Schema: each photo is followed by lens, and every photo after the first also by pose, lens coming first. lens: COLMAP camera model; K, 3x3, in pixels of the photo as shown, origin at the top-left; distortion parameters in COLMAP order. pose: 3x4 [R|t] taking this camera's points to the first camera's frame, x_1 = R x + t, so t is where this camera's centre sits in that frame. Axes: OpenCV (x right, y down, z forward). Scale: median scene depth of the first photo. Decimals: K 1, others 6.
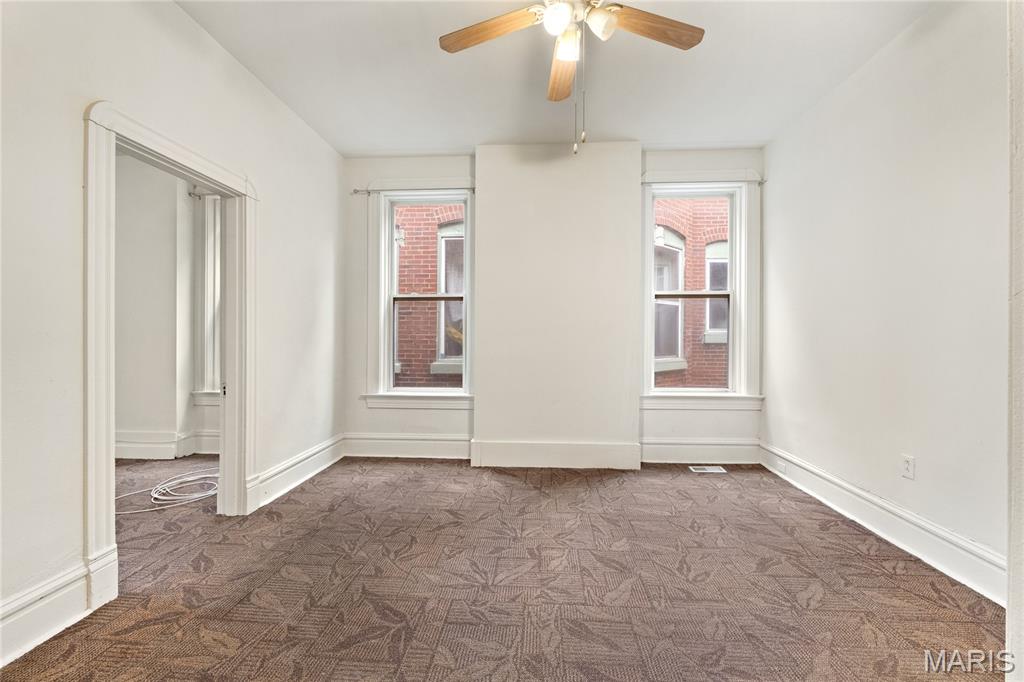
lens RADIAL K [[428.7, 0, 513.9], [0, 428.7, 338.8], [0, 0, 1]] dist [-0.000844, 0.000378]
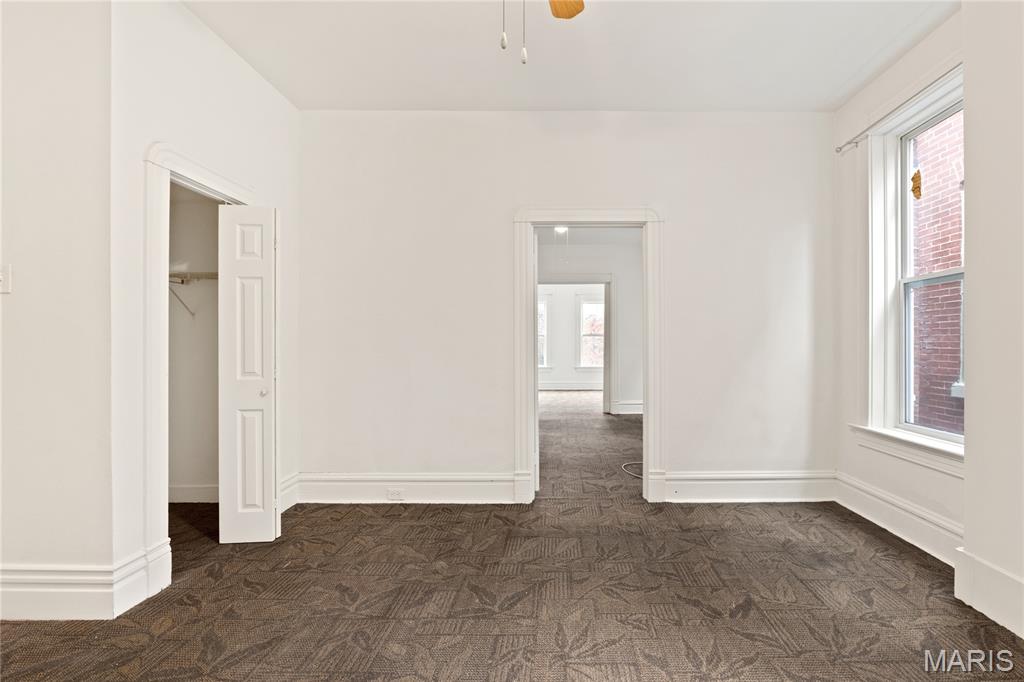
lens RADIAL K [[454.6, 0, 560.5], [0, 454.6, 348.7], [0, 0, 1]] dist [-0.002860, -0.000638]
pose [[0.071594, 0.003812, -0.997427, 0.559573], [-0.003674, 0.999987, 0.003558, 0.000904], [0.997427, 0.003410, 0.071607, 0.676038]]
